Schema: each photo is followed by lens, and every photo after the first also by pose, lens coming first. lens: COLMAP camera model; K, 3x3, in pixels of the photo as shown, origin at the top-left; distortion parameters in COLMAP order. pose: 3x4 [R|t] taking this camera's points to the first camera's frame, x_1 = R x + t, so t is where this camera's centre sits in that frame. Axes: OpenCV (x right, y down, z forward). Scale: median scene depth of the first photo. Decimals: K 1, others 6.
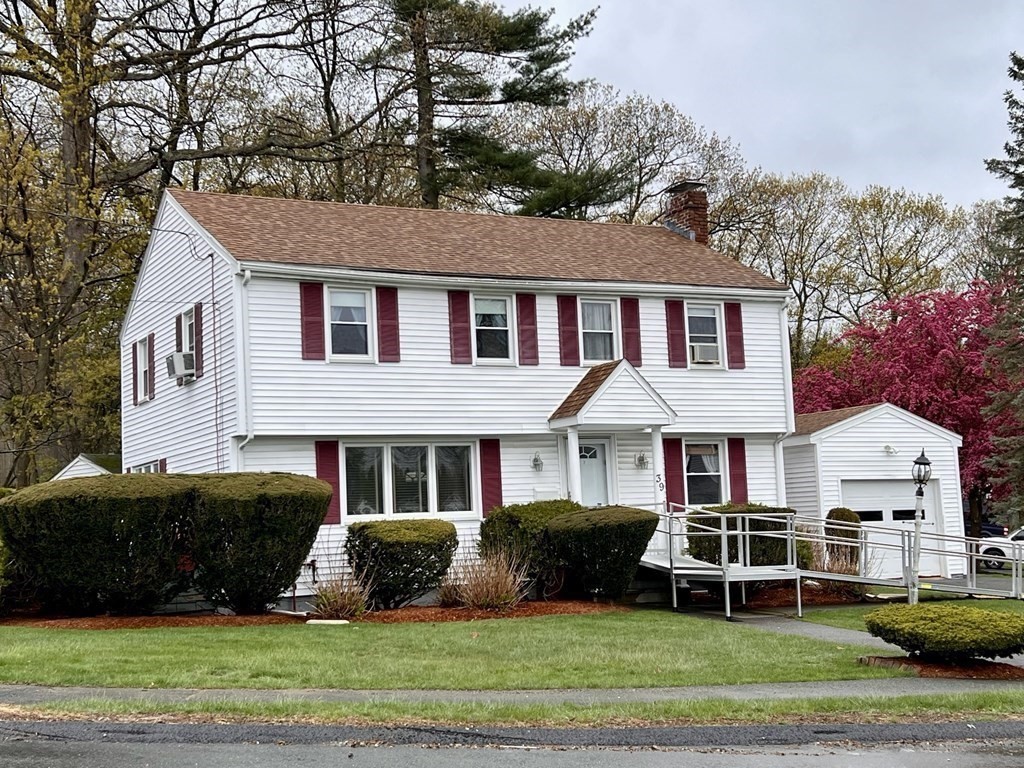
lens RADIAL K [[1415.6, 0, 512.0], [0, 1415.6, 384.0], [0, 0, 1]] dist [0.198055, -0.806404]
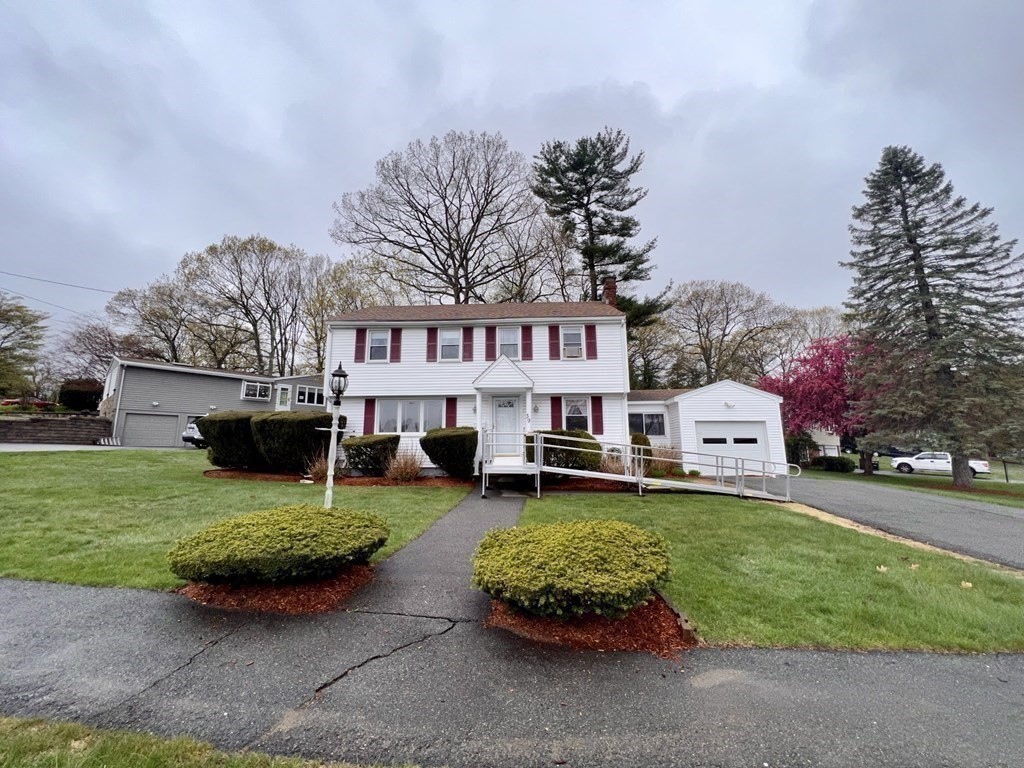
lens RADIAL K [[411.7, 0, 514.7], [0, 411.7, 379.9], [0, 0, 1]] dist [-0.002383, 0.000542]
pose [[0.870342, -0.050211, -0.489881, 0.345159], [0.021760, 0.997738, -0.063605, 0.050626], [0.491966, 0.044699, 0.869466, 0.490771]]
